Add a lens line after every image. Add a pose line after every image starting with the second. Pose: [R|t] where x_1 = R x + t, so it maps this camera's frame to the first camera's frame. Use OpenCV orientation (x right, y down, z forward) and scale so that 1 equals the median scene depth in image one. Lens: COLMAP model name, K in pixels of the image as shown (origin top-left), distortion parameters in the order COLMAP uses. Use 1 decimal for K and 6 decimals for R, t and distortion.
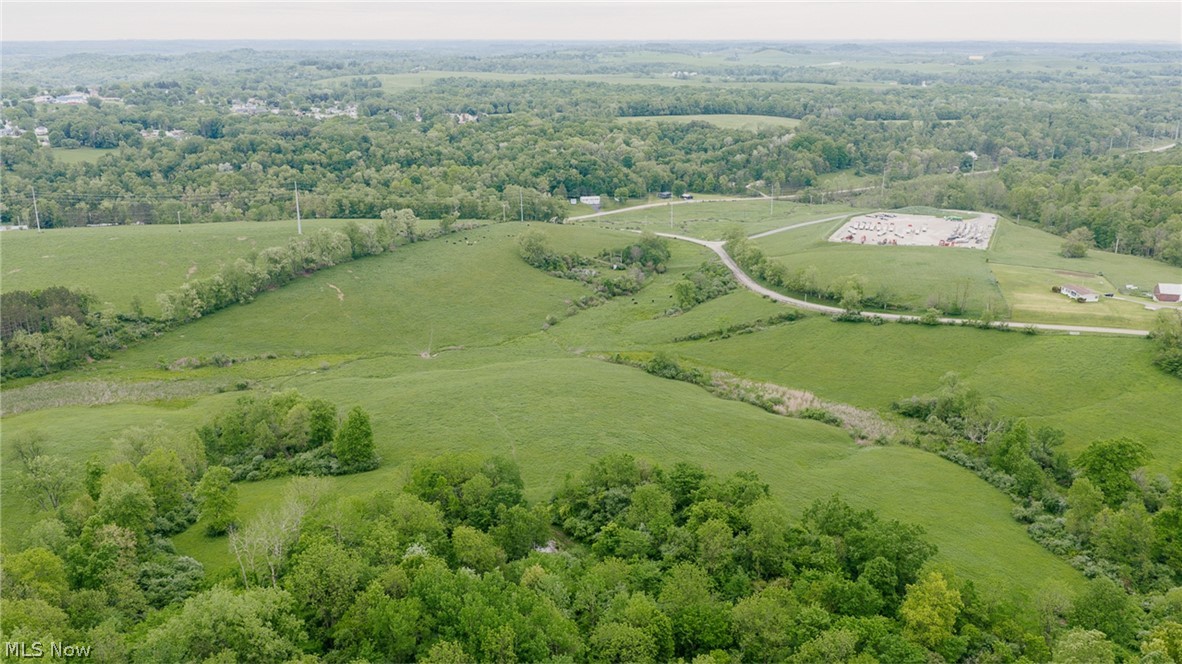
lens RADIAL K [[979.9, 0, 589.2], [0, 979.9, 334.7], [0, 0, 1]] dist [0.025983, -0.052374]
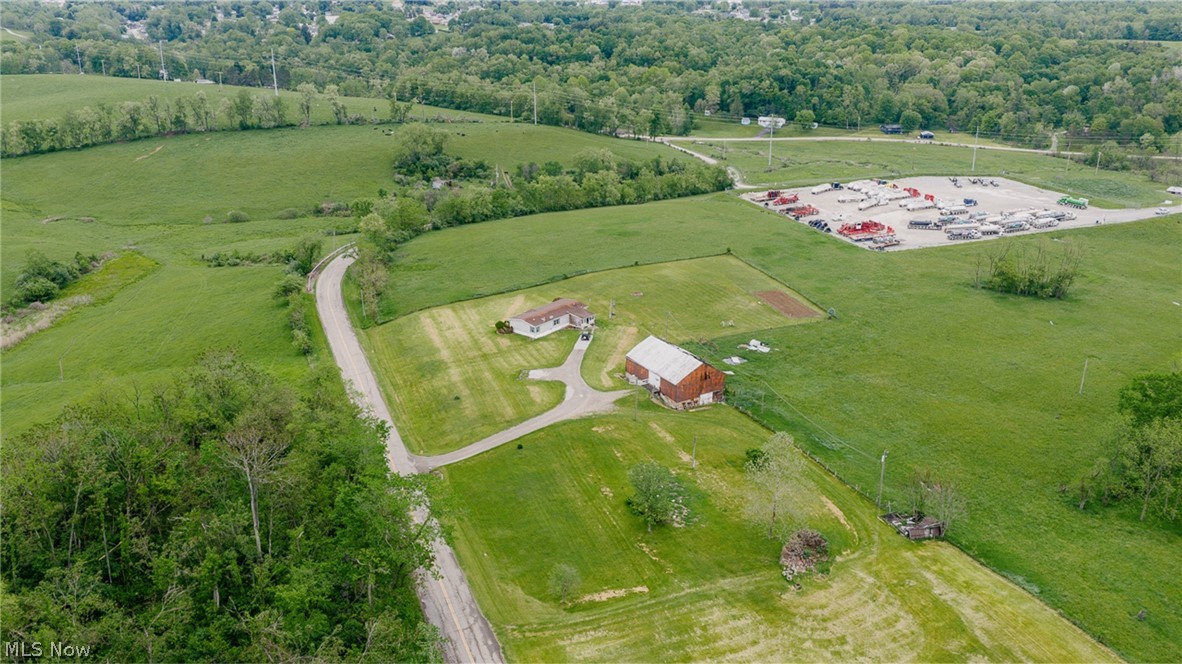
lens RADIAL K [[979.9, 0, 587.2], [0, 979.9, 327.8], [0, 0, 1]] dist [0.025983, -0.052374]
pose [[0.721984, 0.239240, -0.649233, 0.622352], [-0.200468, 0.970402, 0.134657, -0.080304], [0.662233, 0.032930, 0.748574, 0.481138]]
